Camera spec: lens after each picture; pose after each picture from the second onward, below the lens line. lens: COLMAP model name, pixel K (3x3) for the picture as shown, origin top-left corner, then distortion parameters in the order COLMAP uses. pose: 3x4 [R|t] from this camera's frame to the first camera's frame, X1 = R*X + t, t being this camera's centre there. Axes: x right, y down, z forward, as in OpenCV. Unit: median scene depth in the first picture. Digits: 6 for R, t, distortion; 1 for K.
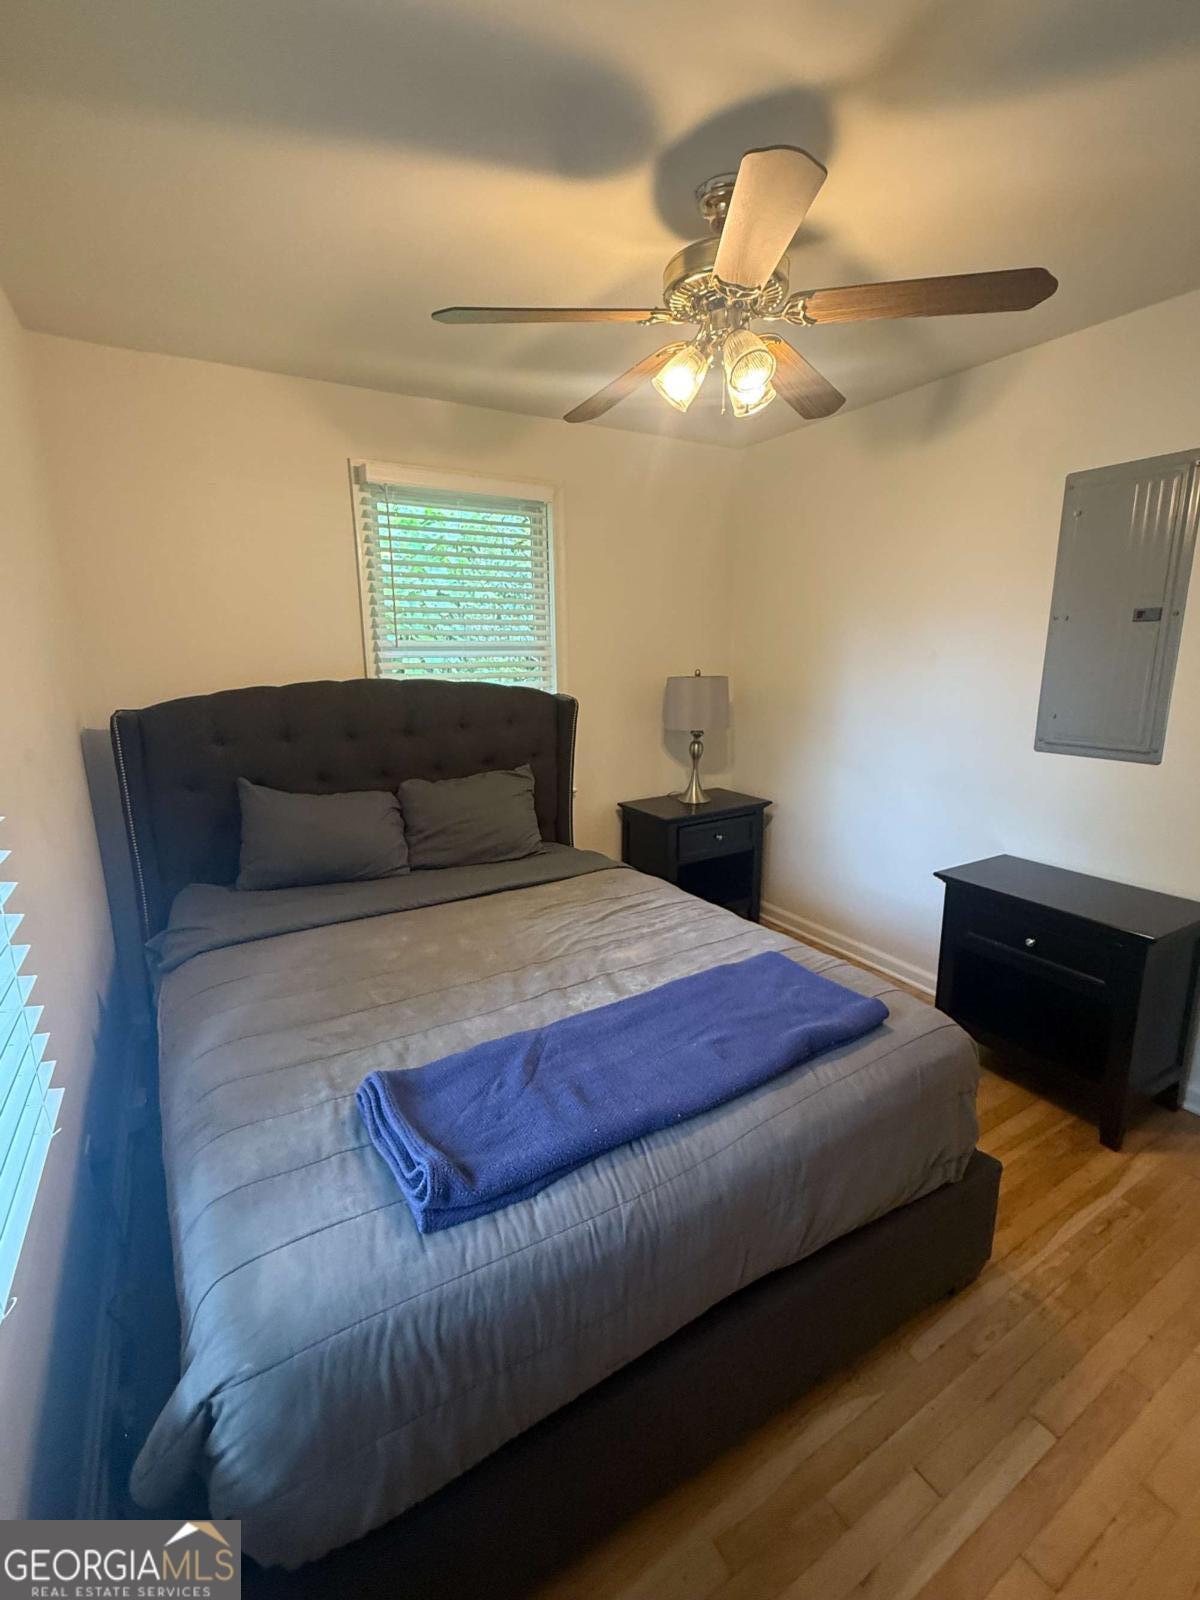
lens RADIAL K [[703.4, 0, 600.0], [0, 703.4, 800.0], [0, 0, 1]] dist [0.001445, -0.000257]
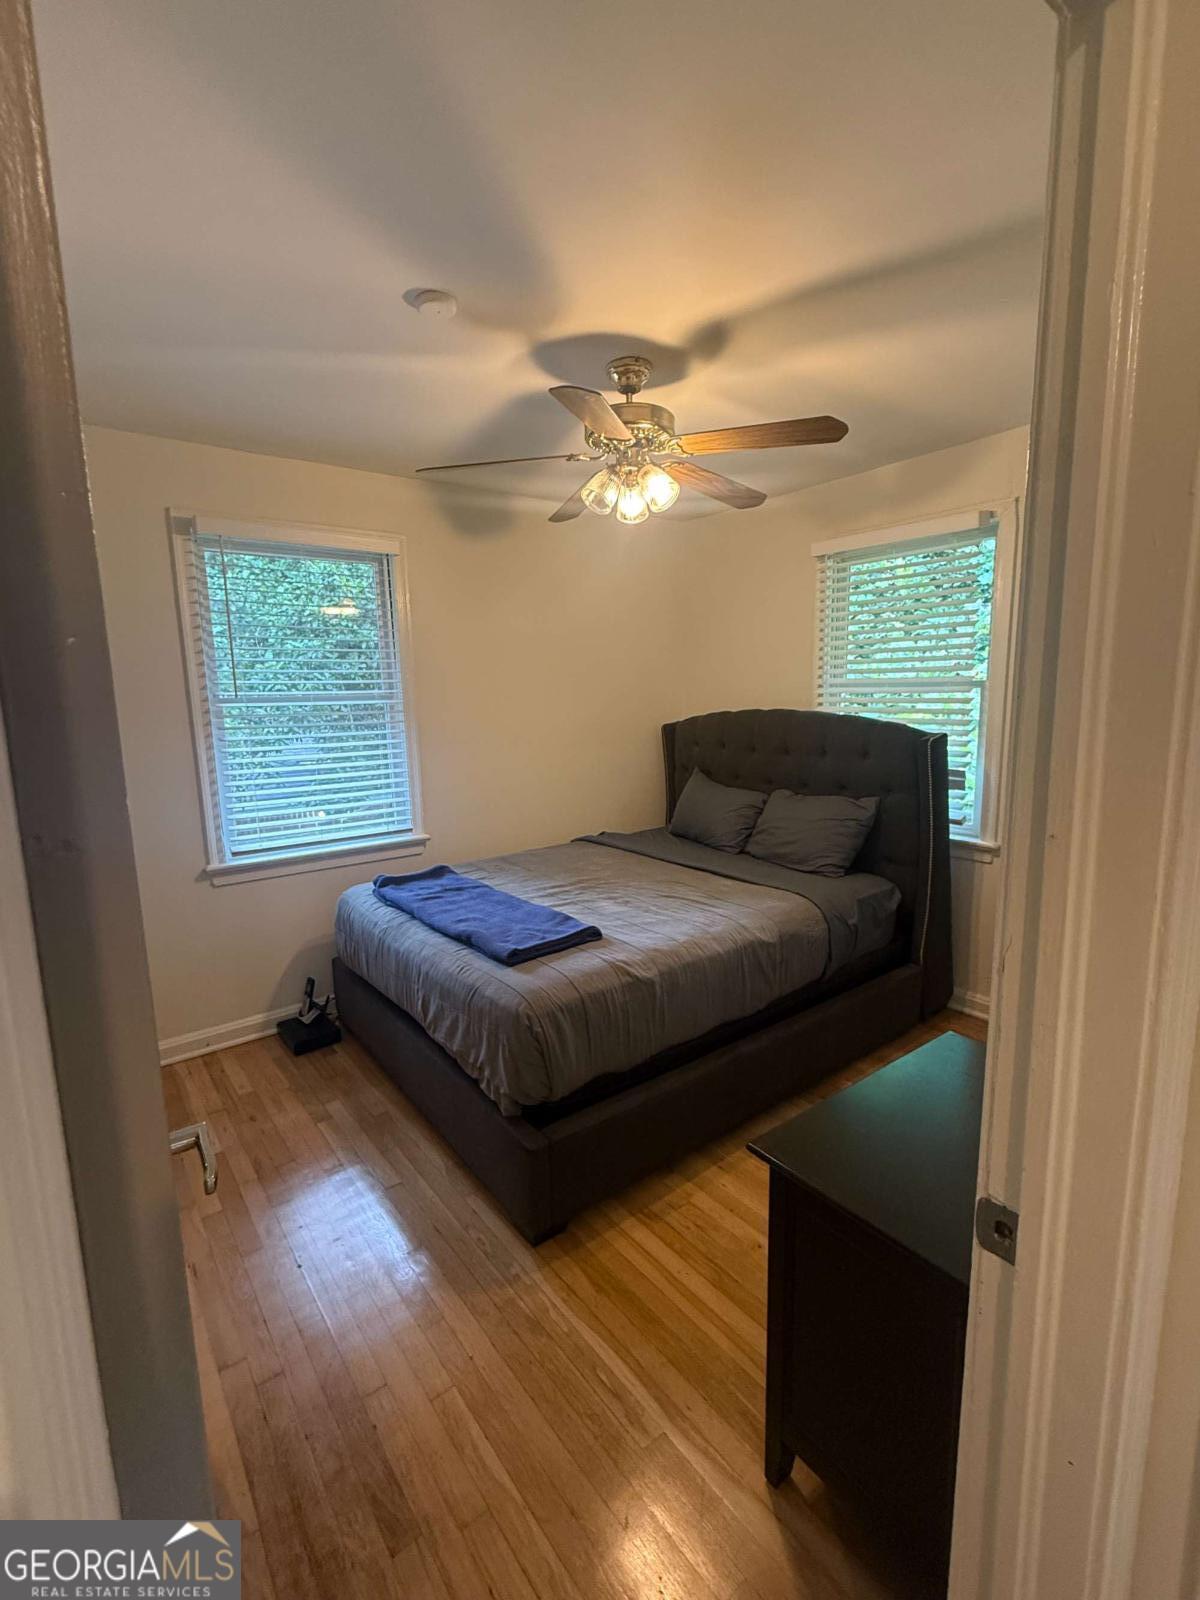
lens RADIAL K [[703.4, 0, 600.0], [0, 703.4, 800.0], [0, 0, 1]] dist [0.001445, -0.000257]
pose [[0.127247, 0.164563, -0.978124, 1.256971], [-0.191749, 0.971619, 0.138523, -0.165069], [0.973160, 0.169928, 0.155191, 0.656223]]
